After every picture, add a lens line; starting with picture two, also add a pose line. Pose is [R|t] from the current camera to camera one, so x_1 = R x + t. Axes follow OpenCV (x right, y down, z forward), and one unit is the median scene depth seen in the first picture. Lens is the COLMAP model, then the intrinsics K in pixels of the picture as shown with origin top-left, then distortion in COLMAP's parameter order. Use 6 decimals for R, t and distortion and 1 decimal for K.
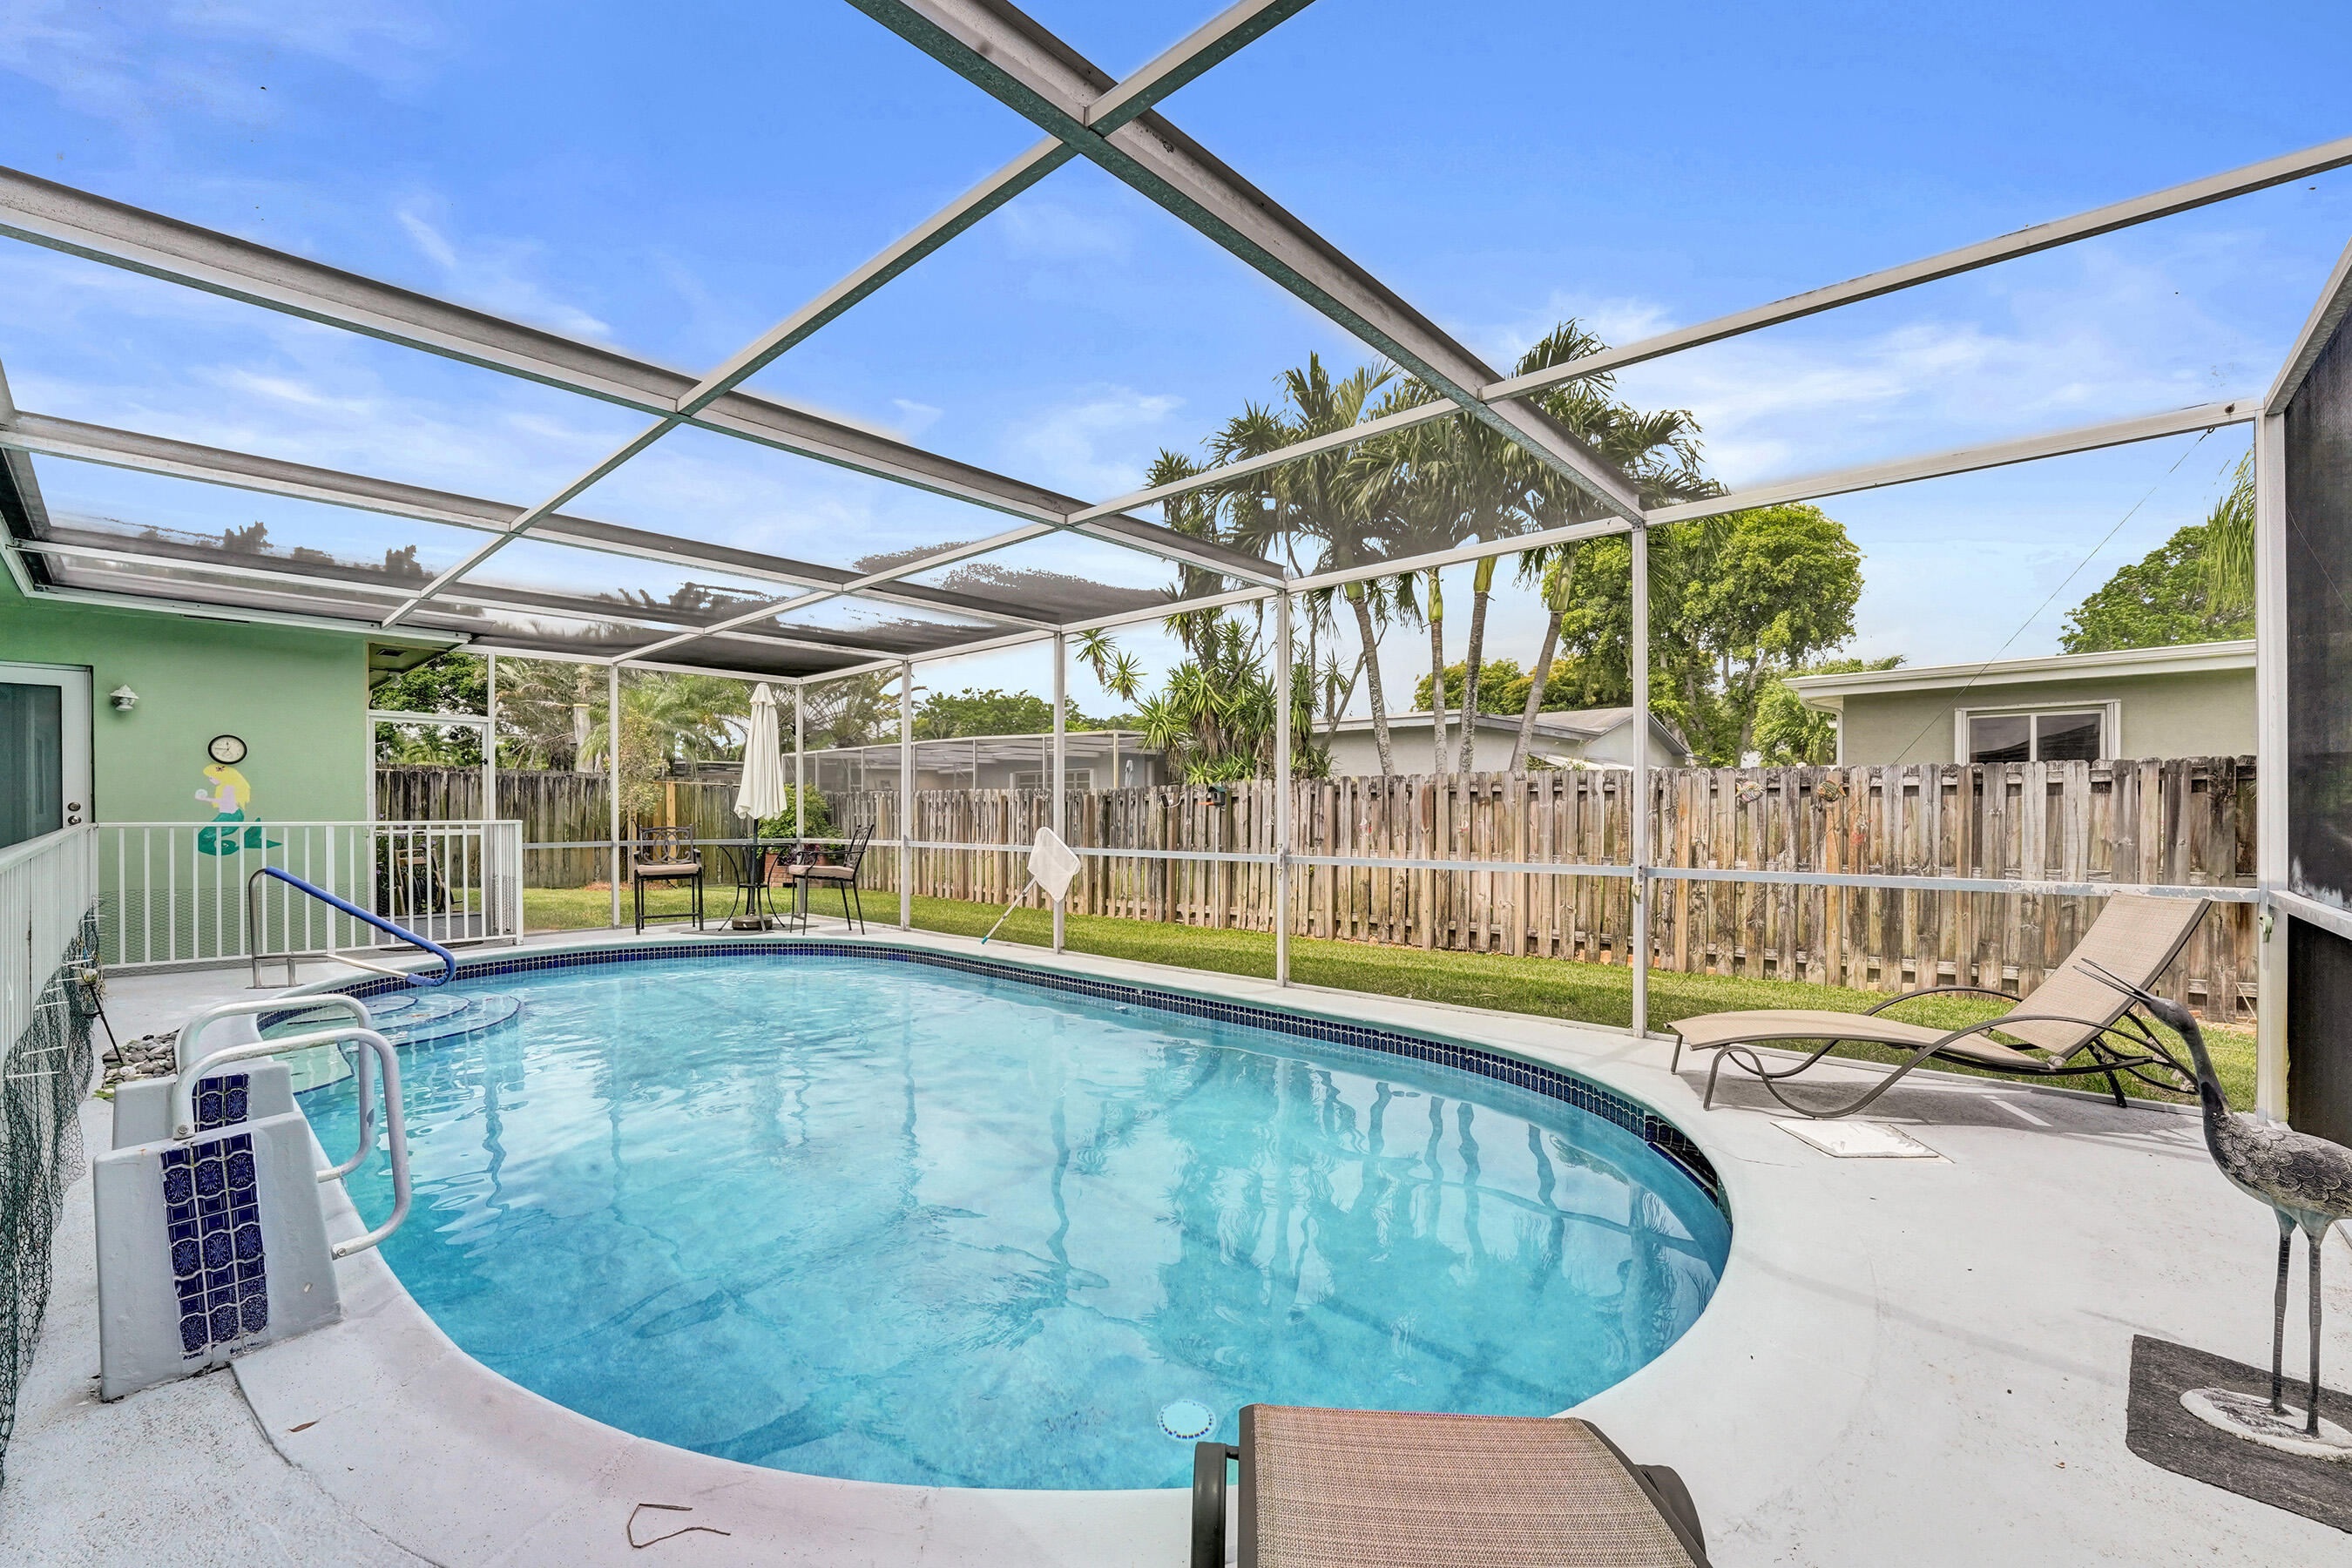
lens RADIAL K [[978.0, 0, 1168.9], [0, 978.0, 821.0], [0, 0, 1]] dist [-0.025750, 0.000298]
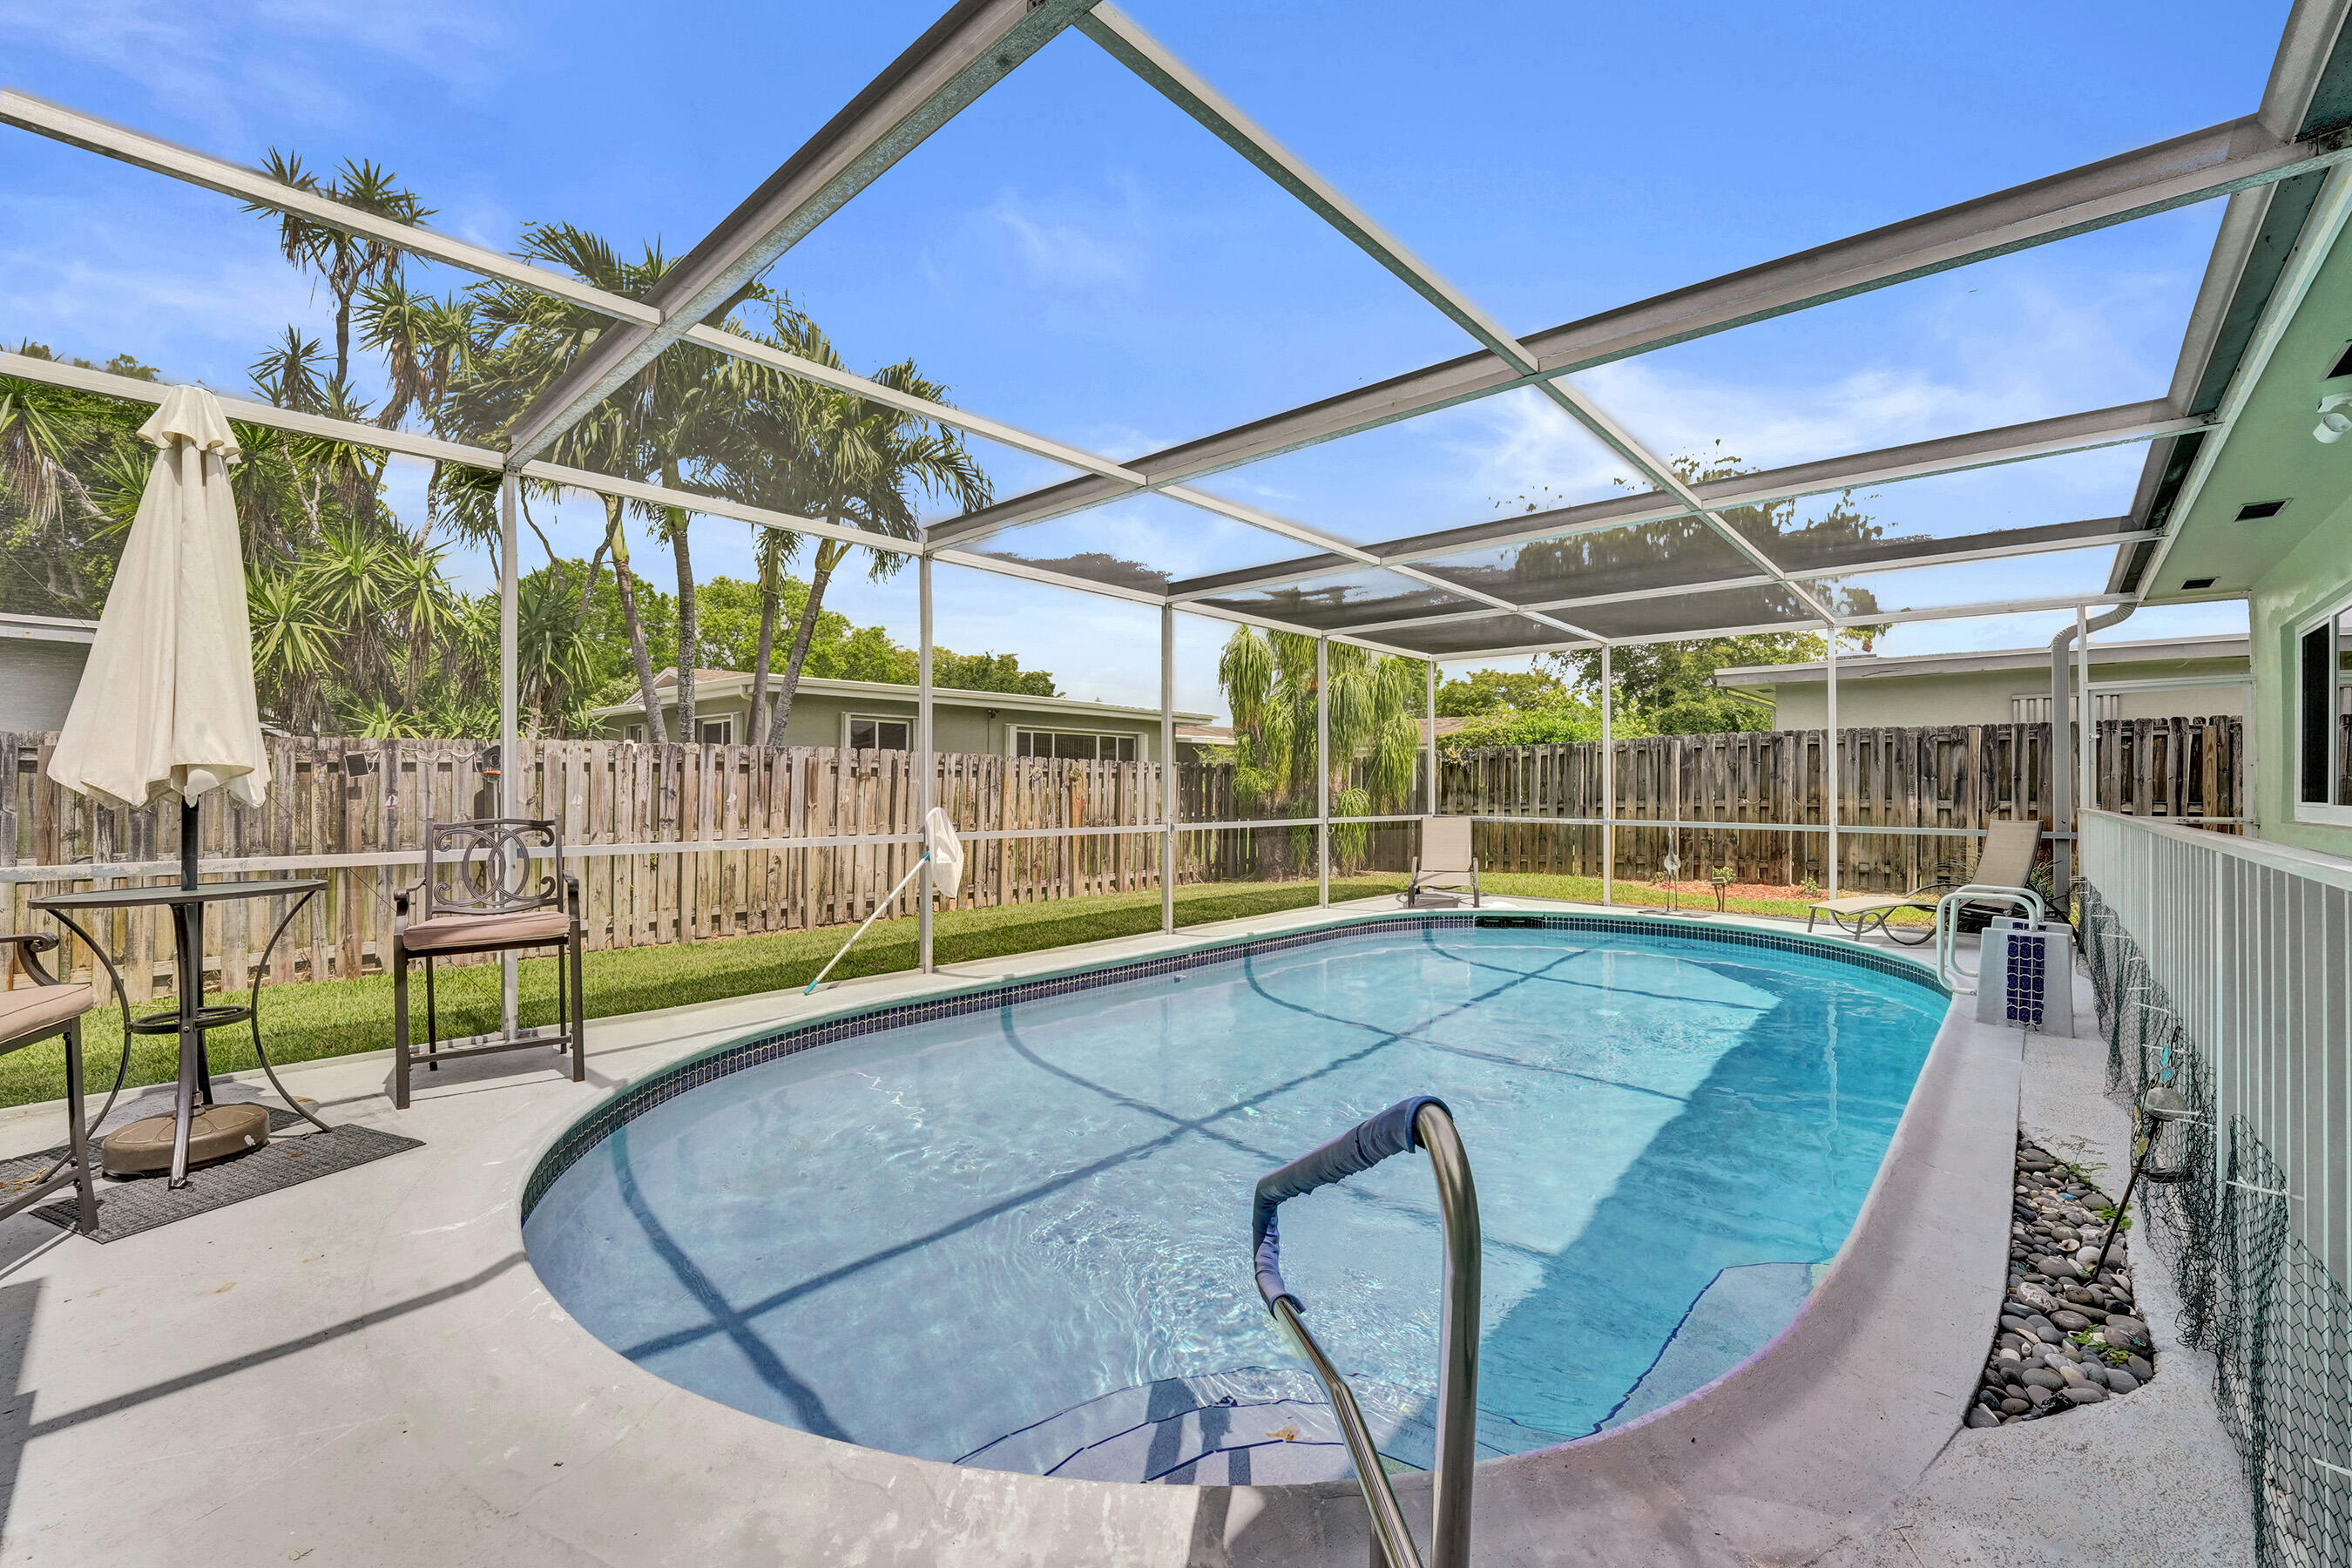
lens RADIAL K [[962.1, 0, 1174.2], [0, 962.1, 778.1], [0, 0, 1]] dist [-0.030486, 0.003651]
pose [[0.000777, 0.009664, 0.999953, -0.650785], [0.004518, 0.999943, -0.009667, -0.006681], [-0.999989, 0.004525, 0.000734, 0.606174]]
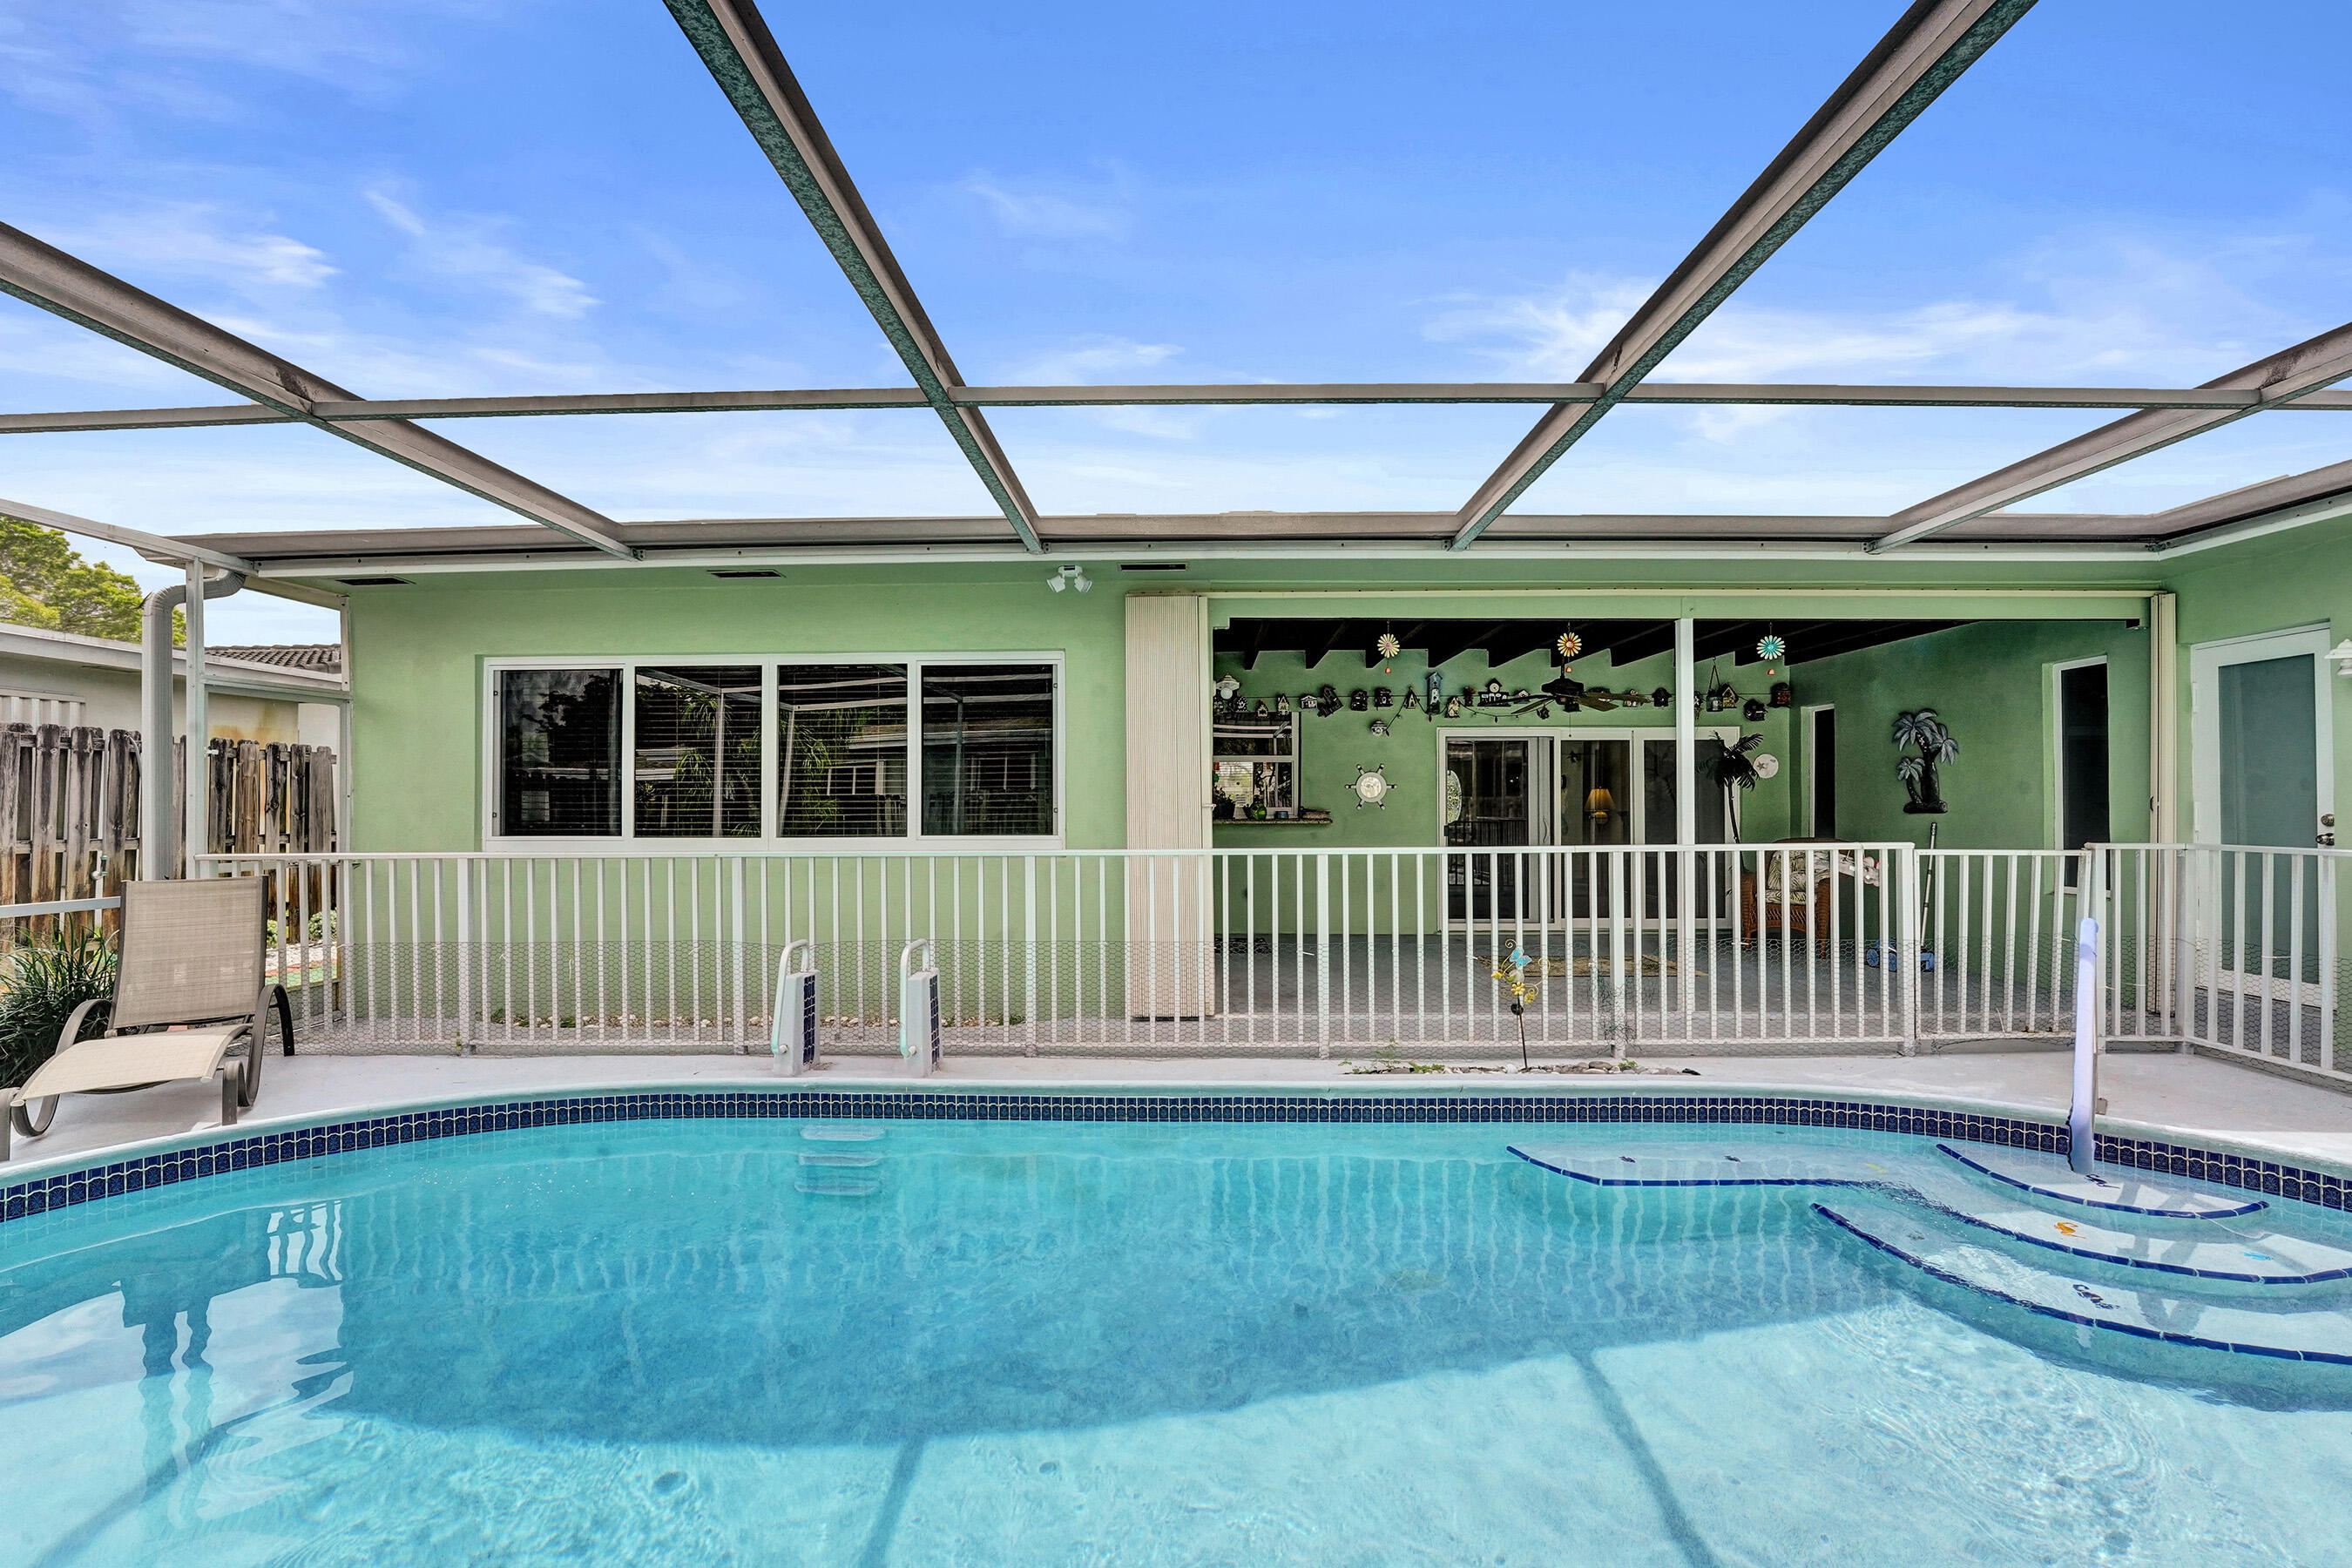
lens RADIAL K [[970.2, 0, 1172.7], [0, 970.2, 796.0], [0, 0, 1]] dist [-0.026777, -0.000580]
pose [[-0.756872, -0.004489, -0.653548, -0.029553], [-0.003966, 0.999990, -0.002275, -0.018662], [0.653551, 0.000871, -0.756882, 0.626589]]
